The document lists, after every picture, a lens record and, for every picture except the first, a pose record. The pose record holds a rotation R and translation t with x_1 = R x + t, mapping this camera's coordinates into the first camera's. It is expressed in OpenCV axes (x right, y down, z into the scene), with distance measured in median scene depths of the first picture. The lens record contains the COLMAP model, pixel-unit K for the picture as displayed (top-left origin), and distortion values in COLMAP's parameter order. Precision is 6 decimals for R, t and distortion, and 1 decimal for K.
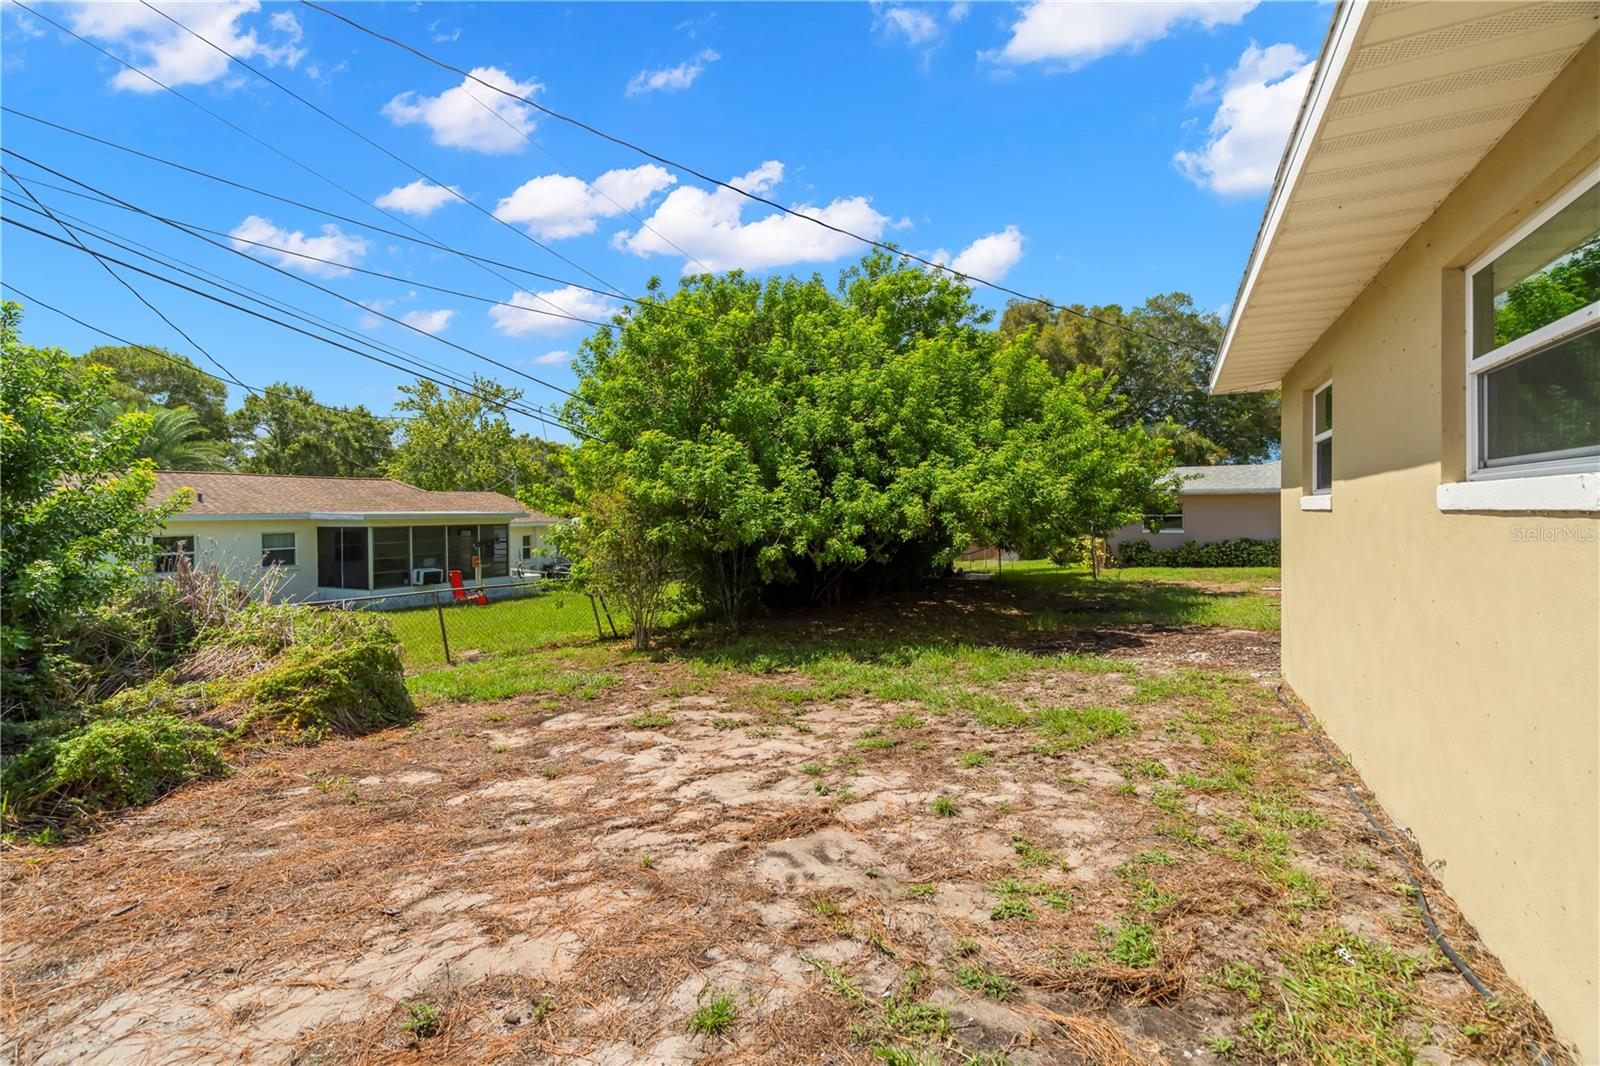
lens RADIAL K [[725.9, 0, 791.9], [0, 725.9, 528.0], [0, 0, 1]] dist [-0.002959, 0.000109]
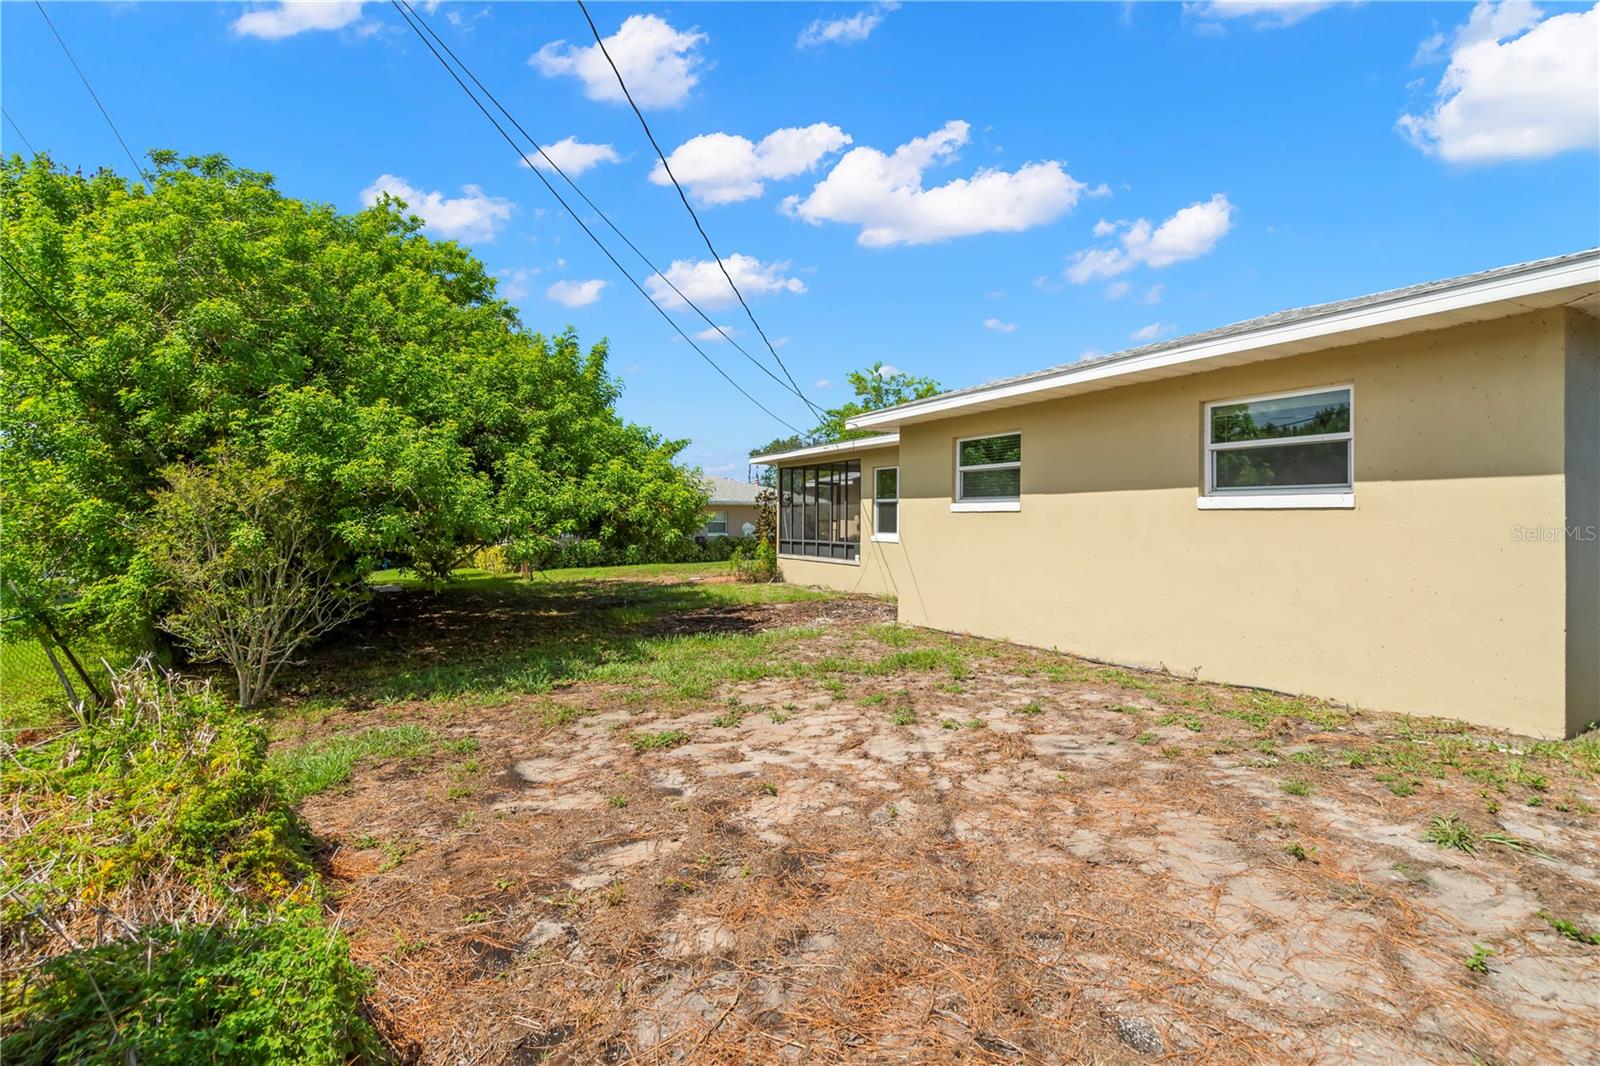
lens RADIAL K [[725.9, 0, 791.9], [0, 725.9, 528.0], [0, 0, 1]] dist [-0.002959, 0.000109]
pose [[0.585138, -0.000178, 0.810933, -1.048802], [0.010171, 0.999923, -0.007120, 0.023098], [-0.810870, 0.012414, 0.585095, 0.451720]]
